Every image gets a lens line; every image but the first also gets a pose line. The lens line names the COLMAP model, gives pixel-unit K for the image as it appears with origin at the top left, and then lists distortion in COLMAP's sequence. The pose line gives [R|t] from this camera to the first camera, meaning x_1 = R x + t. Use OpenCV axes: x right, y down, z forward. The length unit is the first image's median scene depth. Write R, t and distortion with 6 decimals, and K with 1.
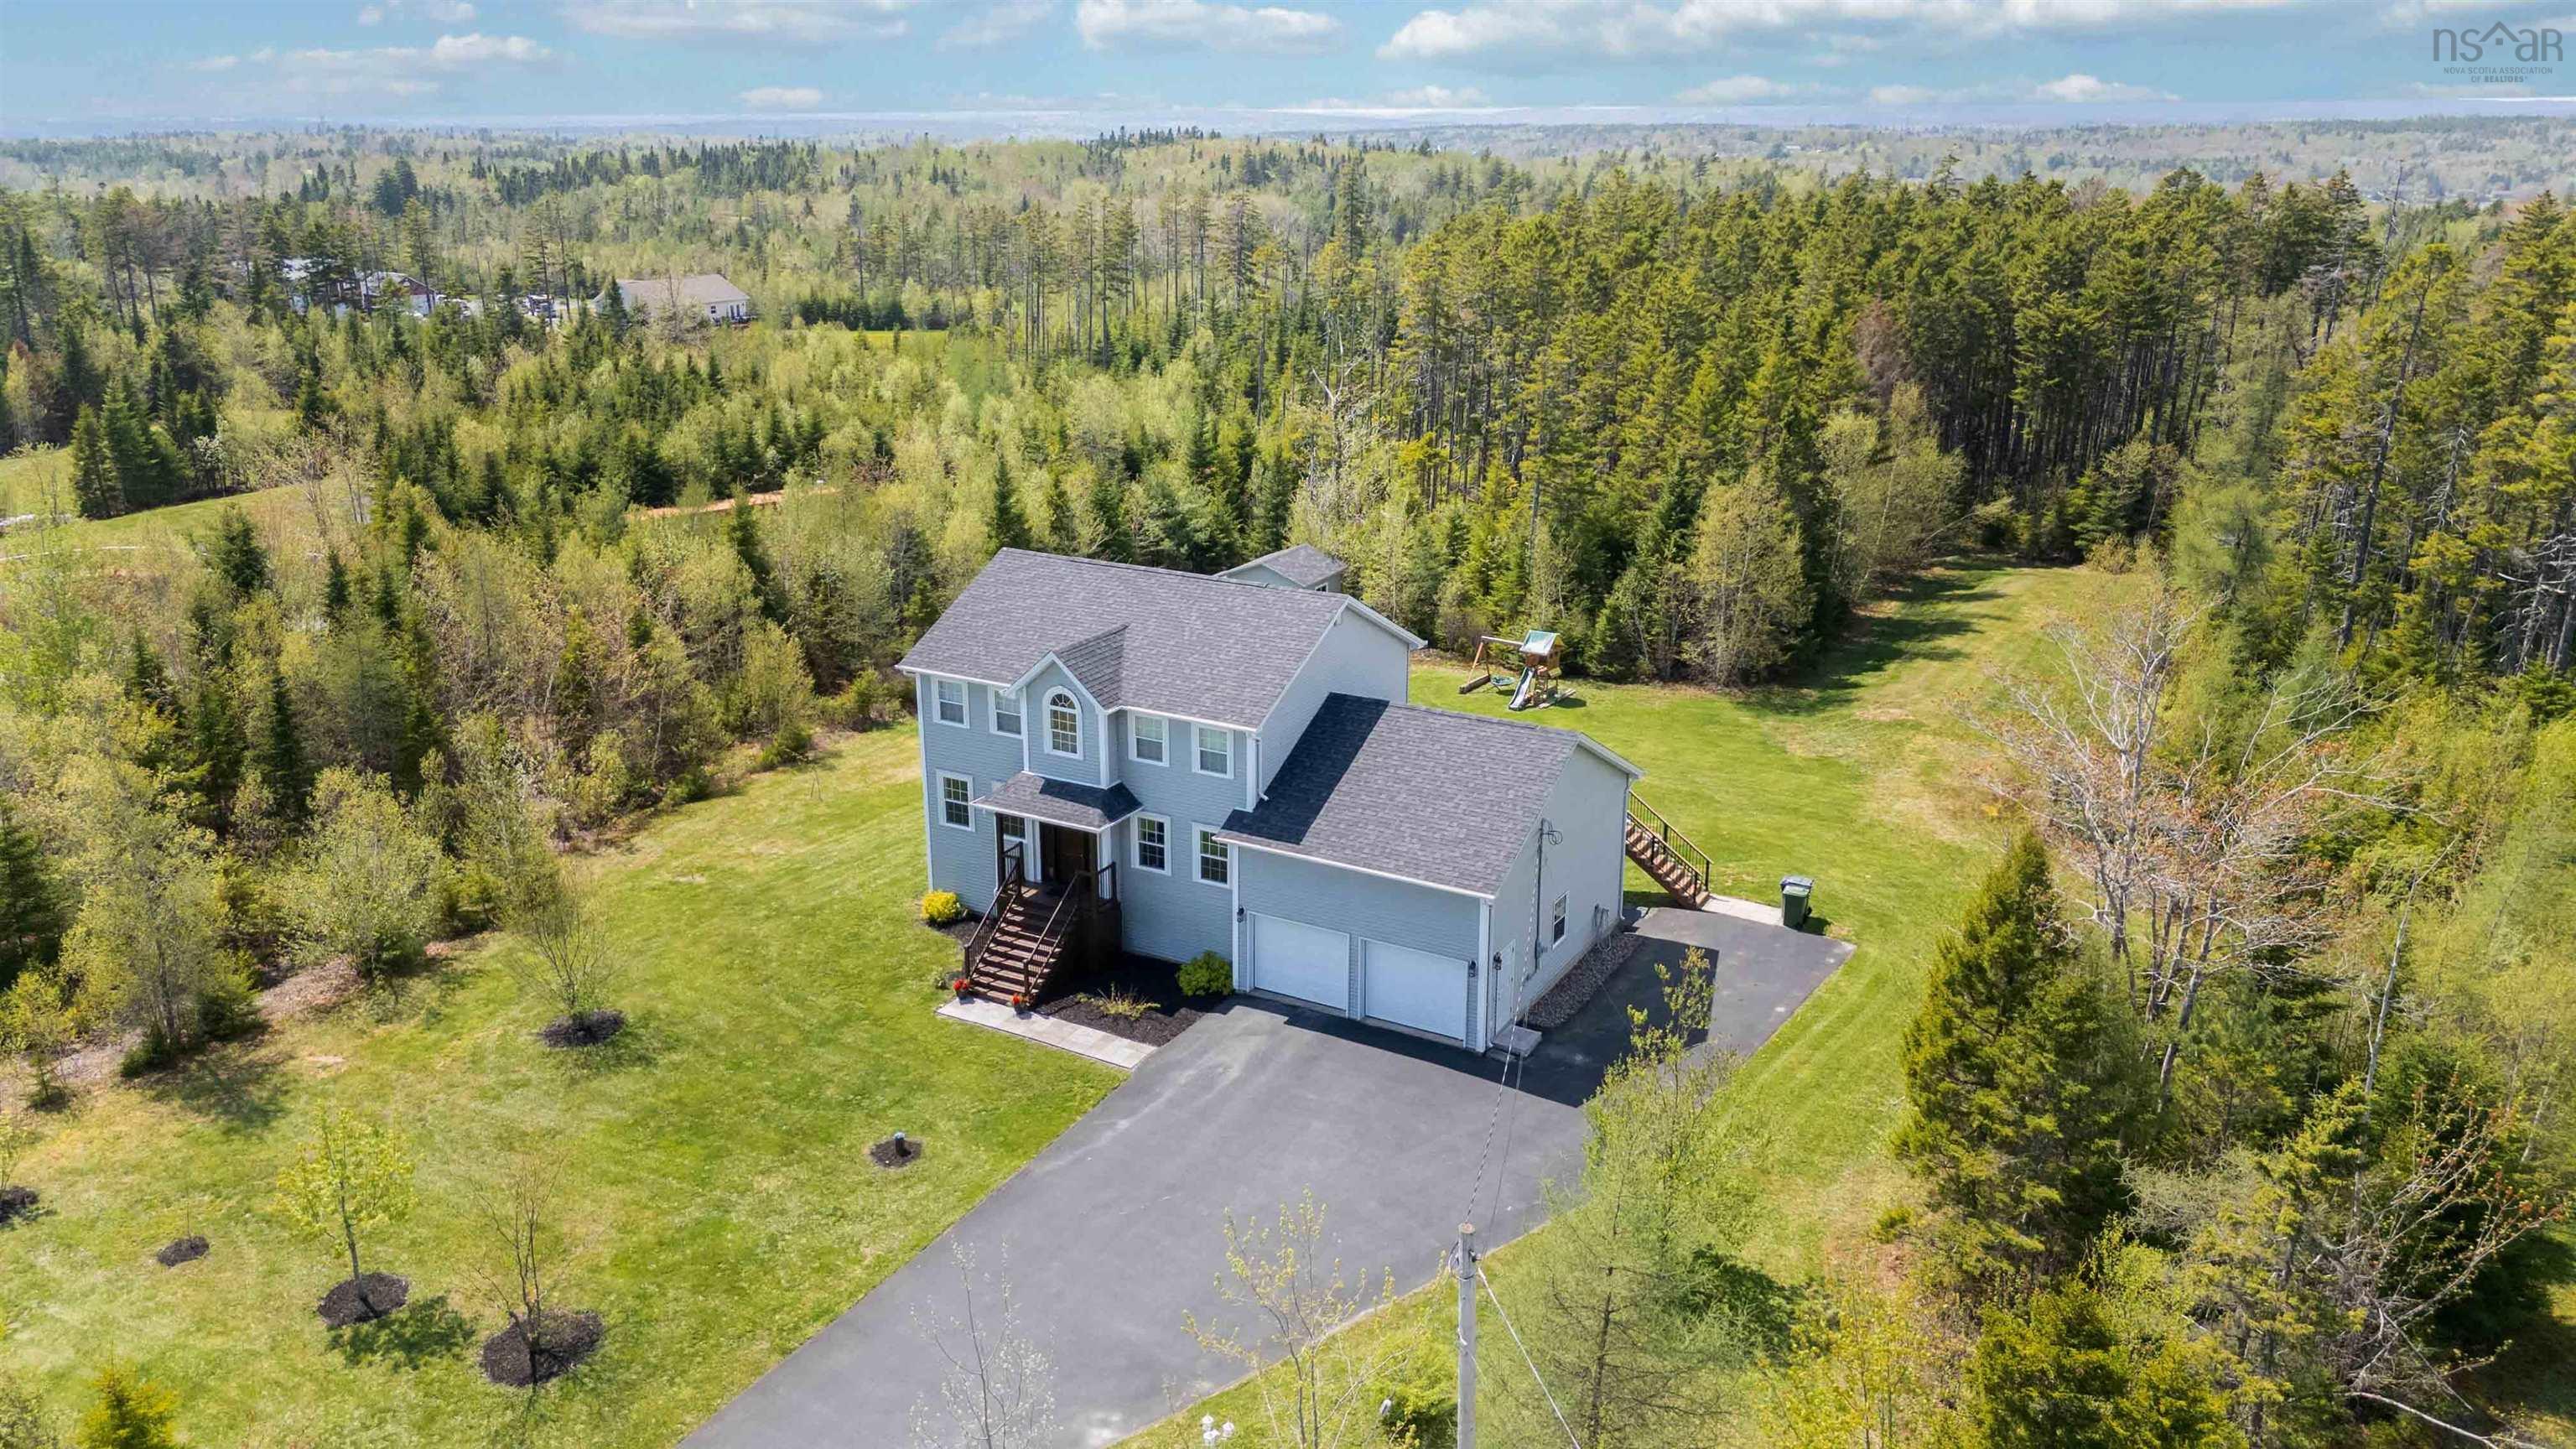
lens RADIAL K [[1919.5, 0, 1279.0], [0, 1919.5, 676.7], [0, 0, 1]] dist [0.048258, -0.040773]
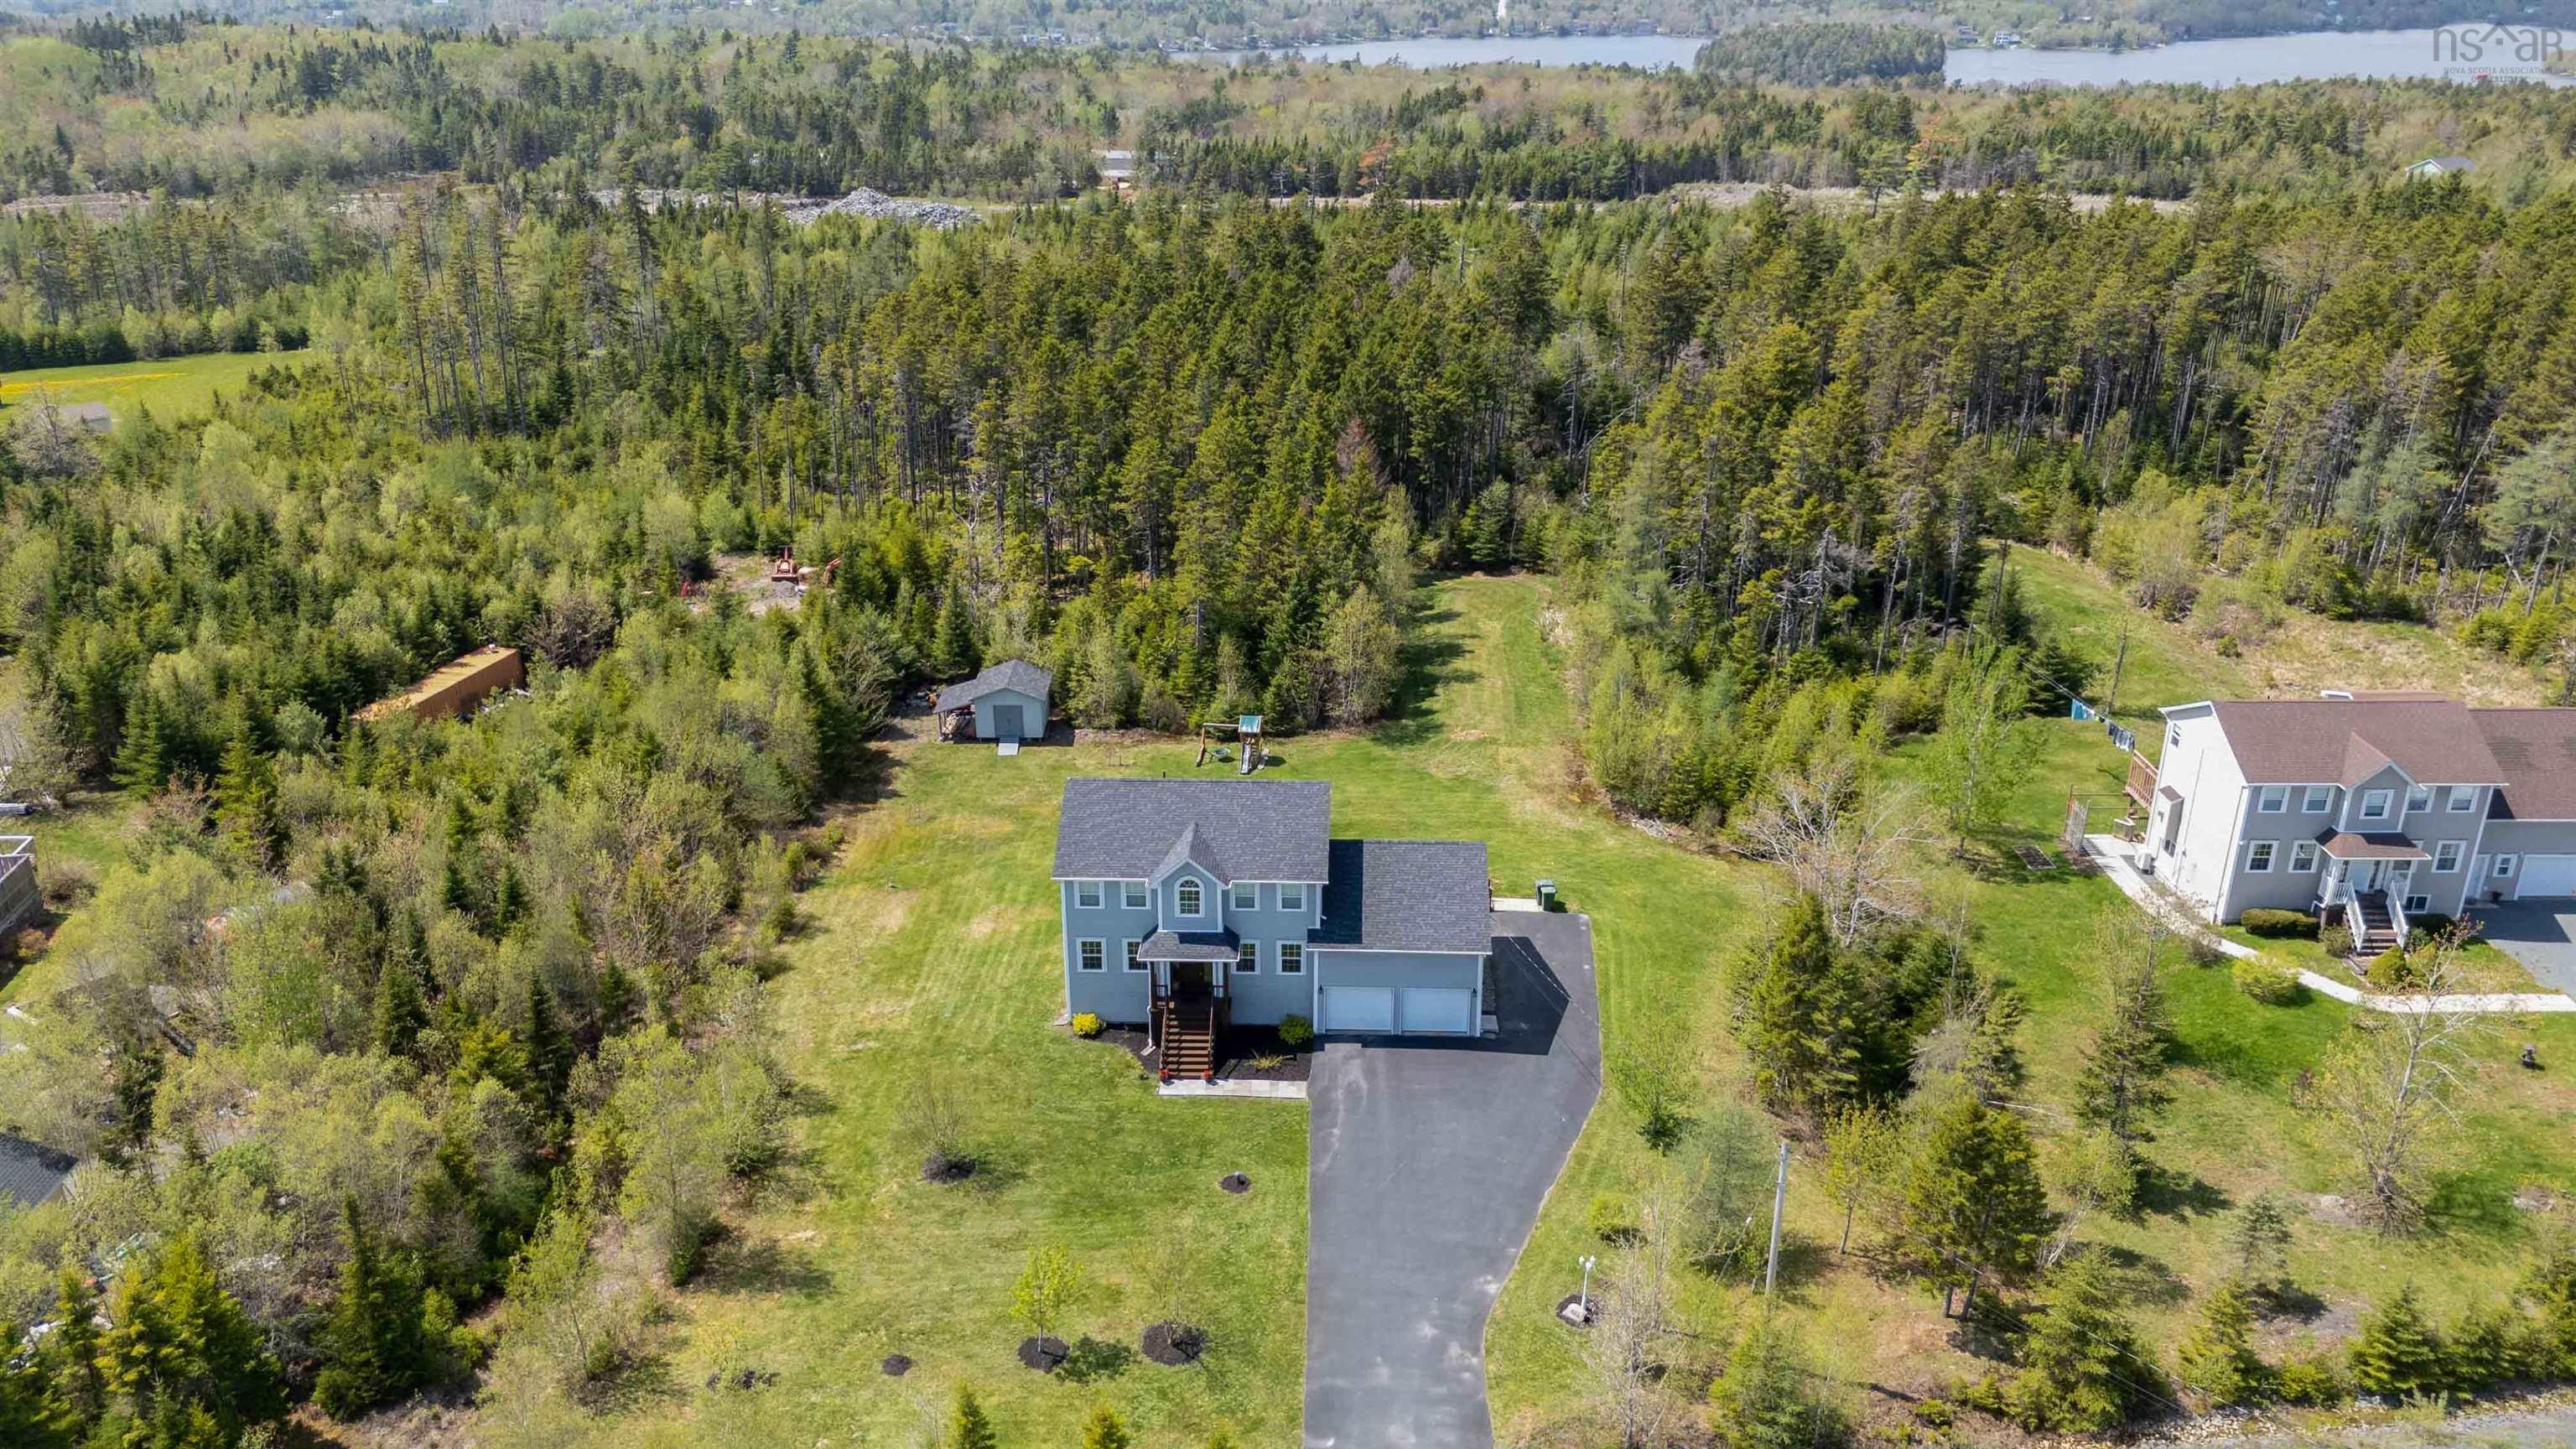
lens RADIAL K [[1919.5, 0, 1279.0], [0, 1919.5, 676.7], [0, 0, 1]] dist [0.048258, -0.040773]
pose [[0.884271, -0.169157, 0.435260, -0.705727], [0.132471, 0.984662, 0.113546, -0.324828], [-0.447791, -0.042746, 0.893116, -0.437959]]
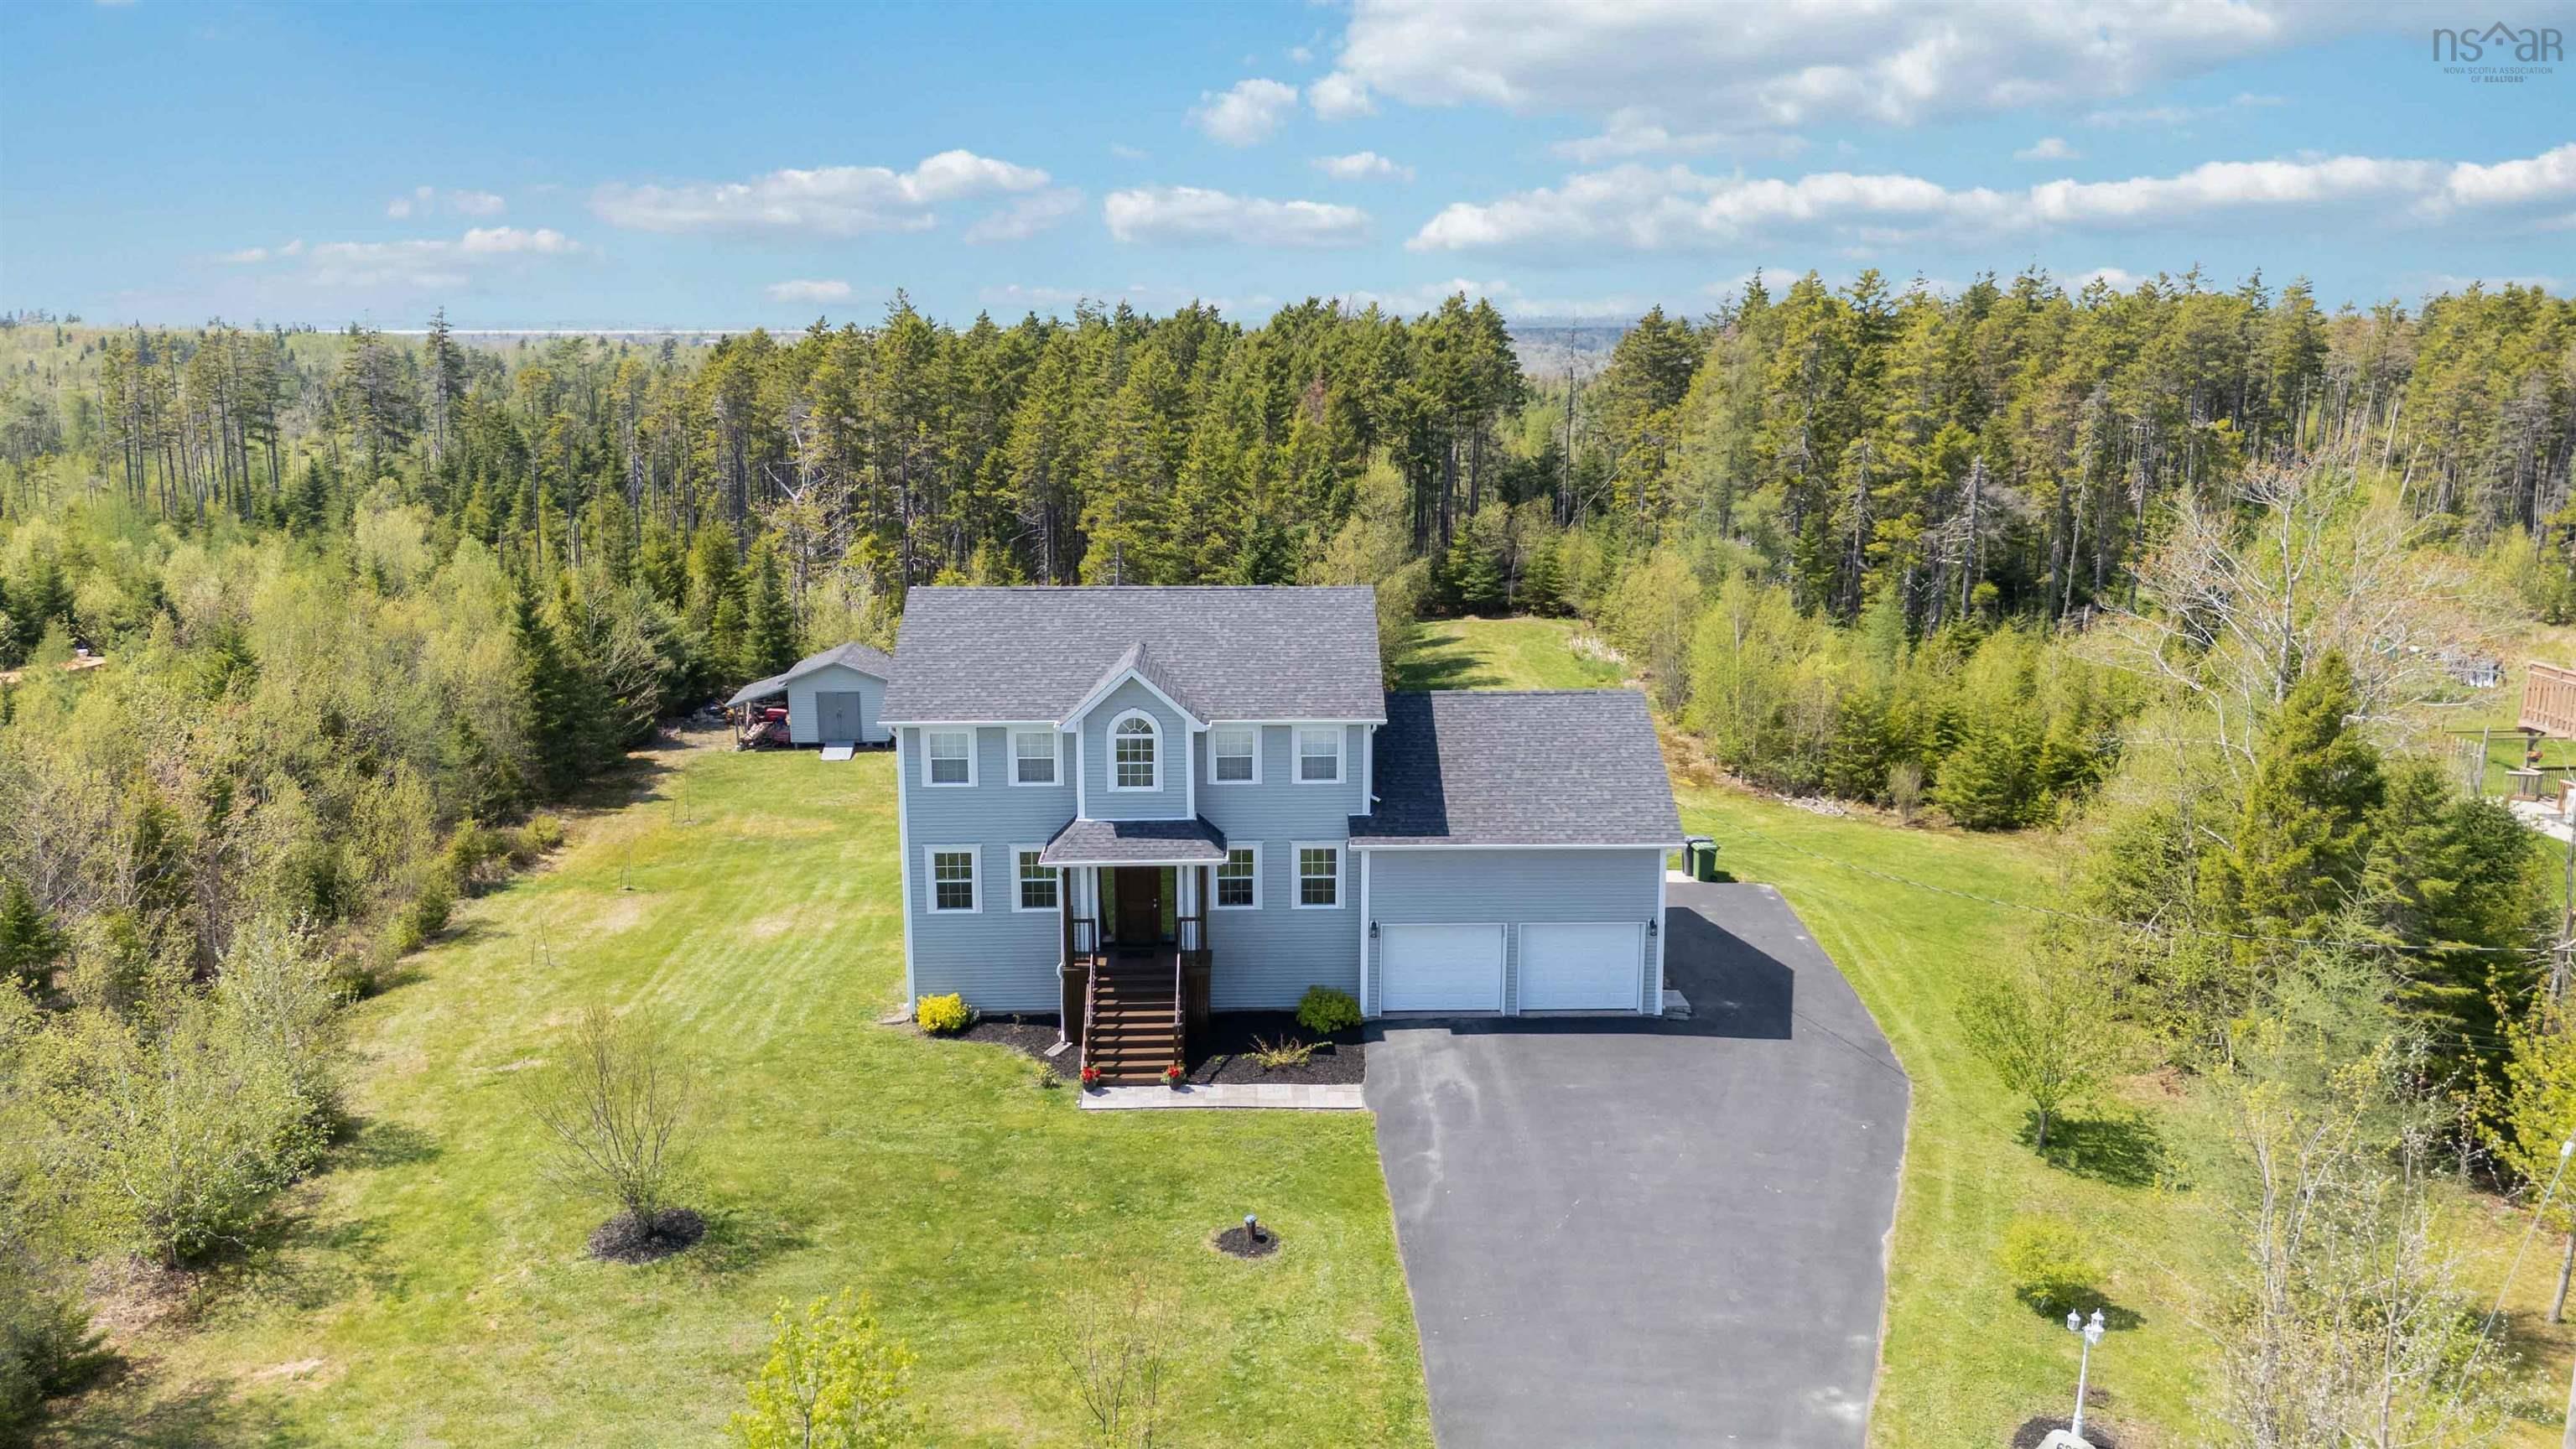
lens RADIAL K [[1919.5, 0, 1279.0], [0, 1919.5, 676.7], [0, 0, 1]] dist [0.048258, -0.040773]
pose [[0.852941, -0.096663, 0.512979, -0.498007], [0.147121, 0.987383, -0.058563, 0.050700], [-0.500846, 0.125421, 0.856401, 0.222695]]
